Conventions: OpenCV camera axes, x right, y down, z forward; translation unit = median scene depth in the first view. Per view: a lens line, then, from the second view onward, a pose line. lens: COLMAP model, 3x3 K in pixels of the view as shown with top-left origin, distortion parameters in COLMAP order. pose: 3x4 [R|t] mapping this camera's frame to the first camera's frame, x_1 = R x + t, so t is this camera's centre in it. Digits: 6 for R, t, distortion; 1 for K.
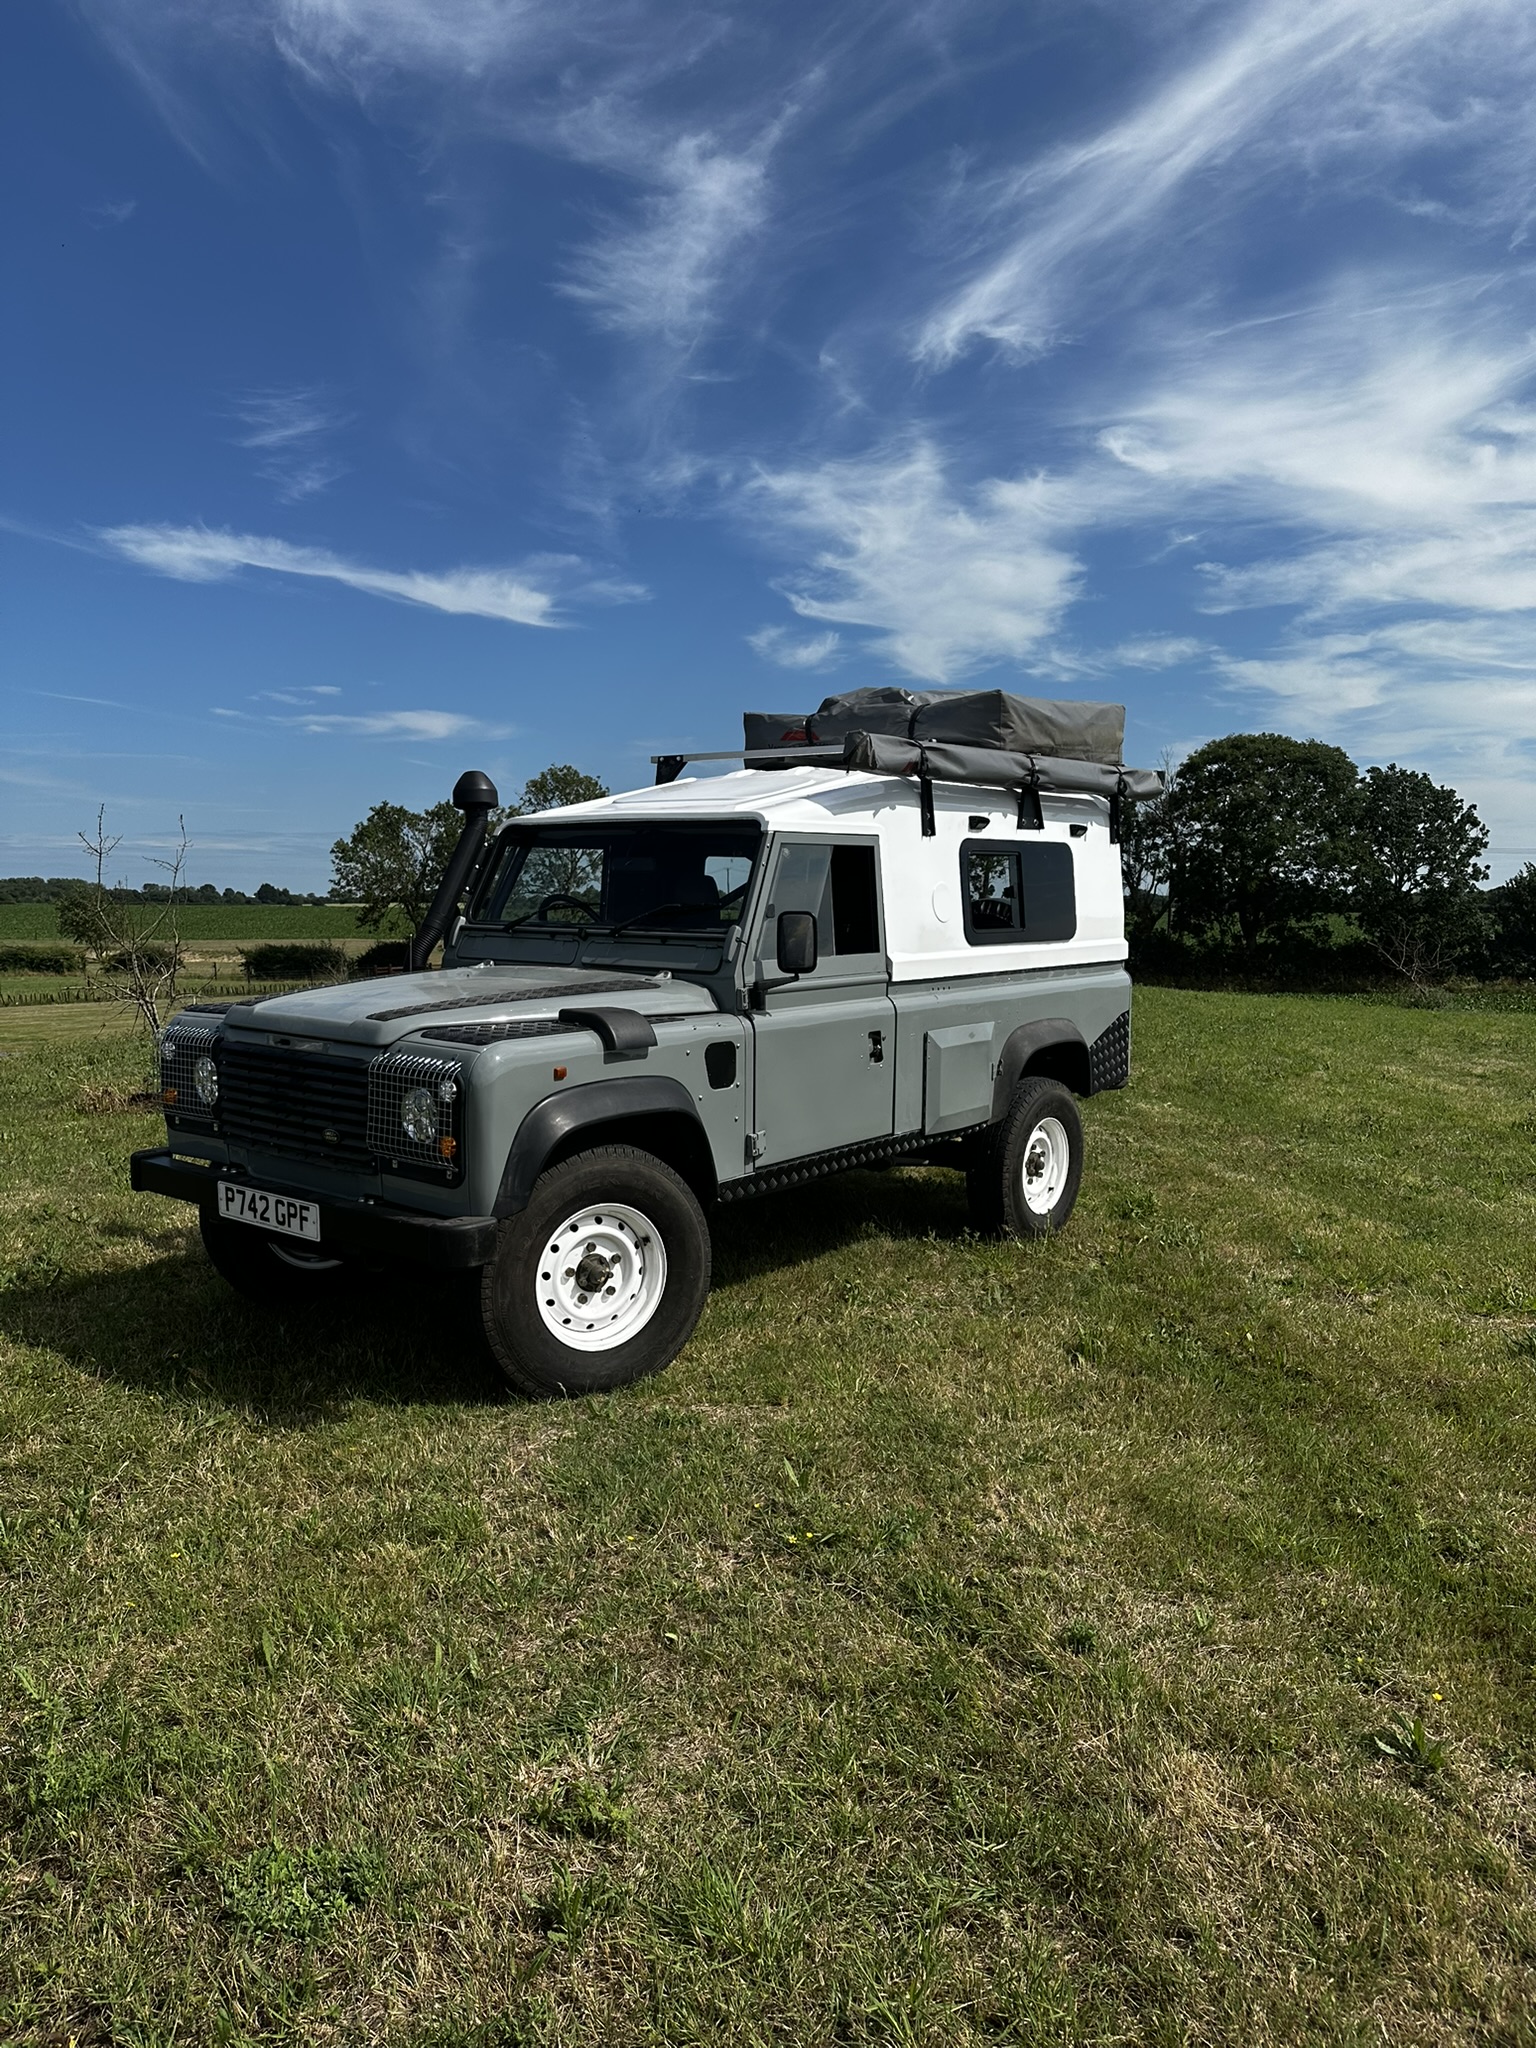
lens RADIAL K [[1448.0, 0, 740.3], [0, 1448.0, 1034.3], [0, 0, 1]] dist [0.060914, -0.036634]
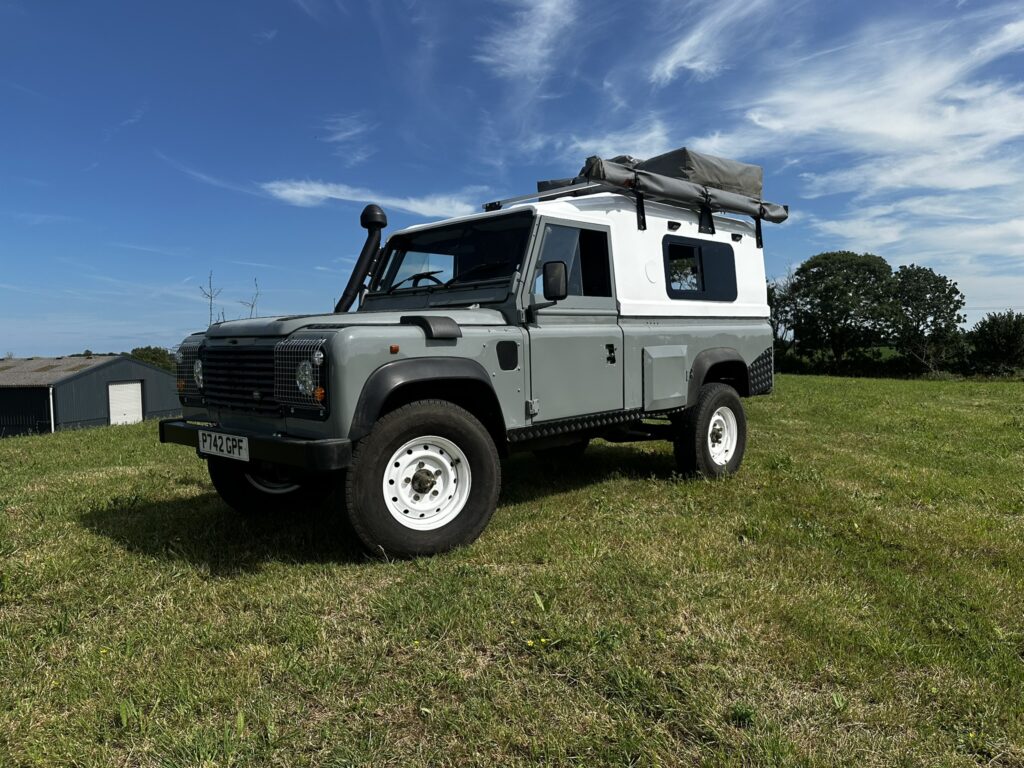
lens RADIAL K [[722.3, 0, 512.0], [0, 722.3, 384.0], [0, 0, 1]] dist [0.025856, -0.002660]
pose [[0.995907, -0.028301, -0.085833, 0.048924], [0.023961, 0.998402, -0.051184, 0.077420], [0.087144, 0.048918, 0.994994, 0.171994]]
